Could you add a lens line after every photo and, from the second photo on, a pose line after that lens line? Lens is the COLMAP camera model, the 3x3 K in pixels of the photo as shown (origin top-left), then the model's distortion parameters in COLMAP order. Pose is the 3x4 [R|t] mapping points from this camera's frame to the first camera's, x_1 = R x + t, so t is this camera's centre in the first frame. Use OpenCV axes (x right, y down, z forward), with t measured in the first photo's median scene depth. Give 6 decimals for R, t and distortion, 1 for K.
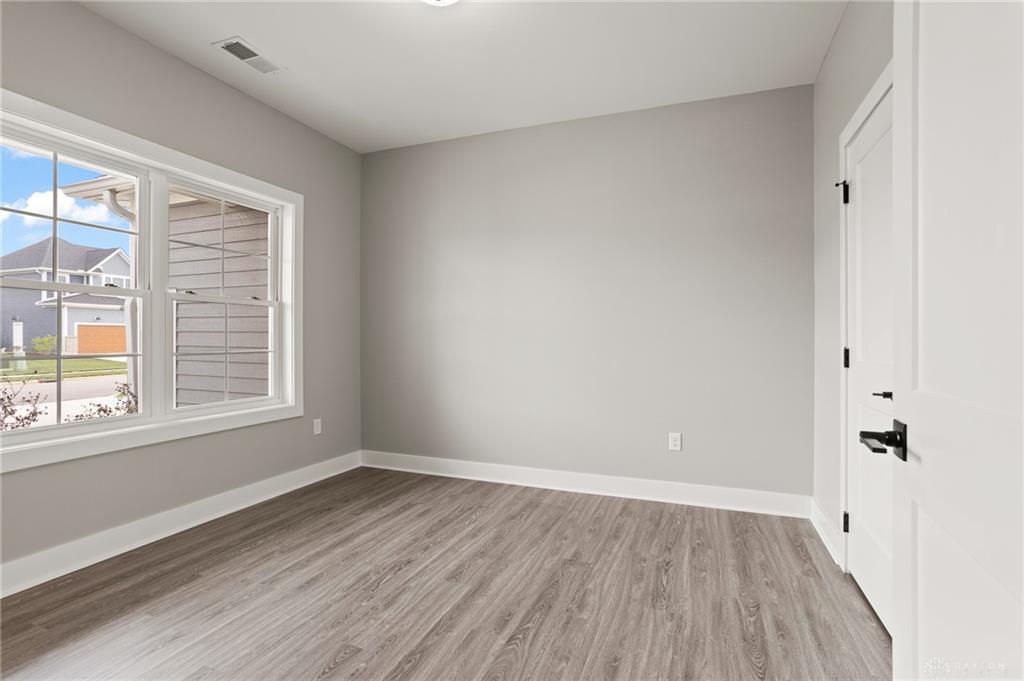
lens RADIAL K [[494.6, 0, 512.1], [0, 494.6, 338.5], [0, 0, 1]] dist [-0.055506, 0.032979]
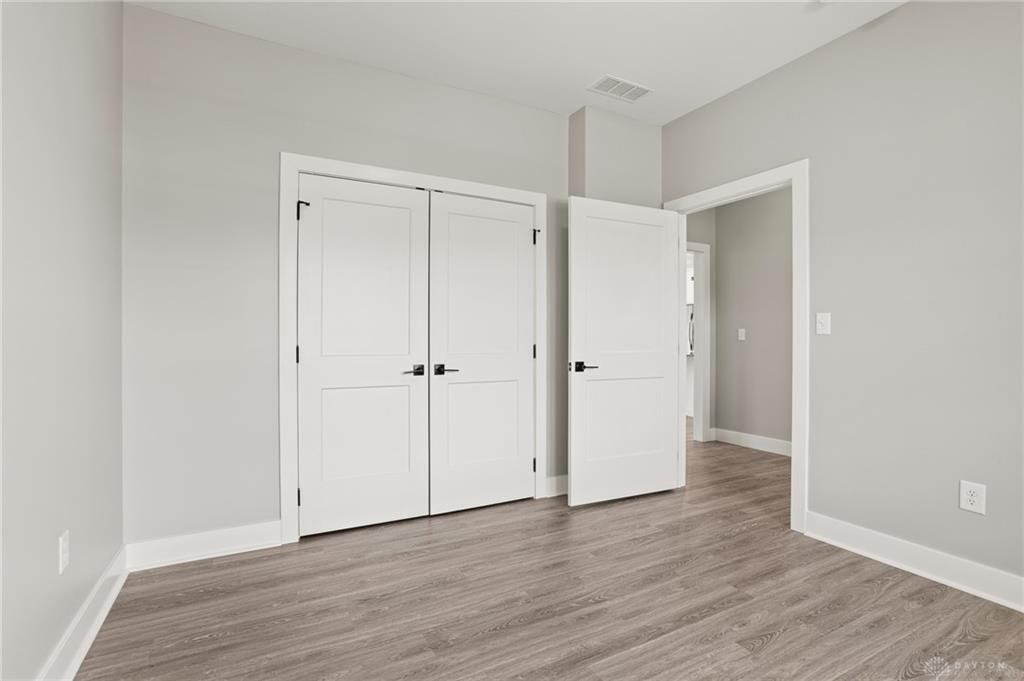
lens RADIAL K [[494.6, 0, 512.1], [0, 494.6, 338.5], [0, 0, 1]] dist [-0.055506, 0.032979]
pose [[-0.764369, -0.001638, 0.644777, -0.518926], [-0.001534, 0.999999, 0.000722, -0.002680], [-0.644778, -0.000437, -0.764370, 1.789383]]
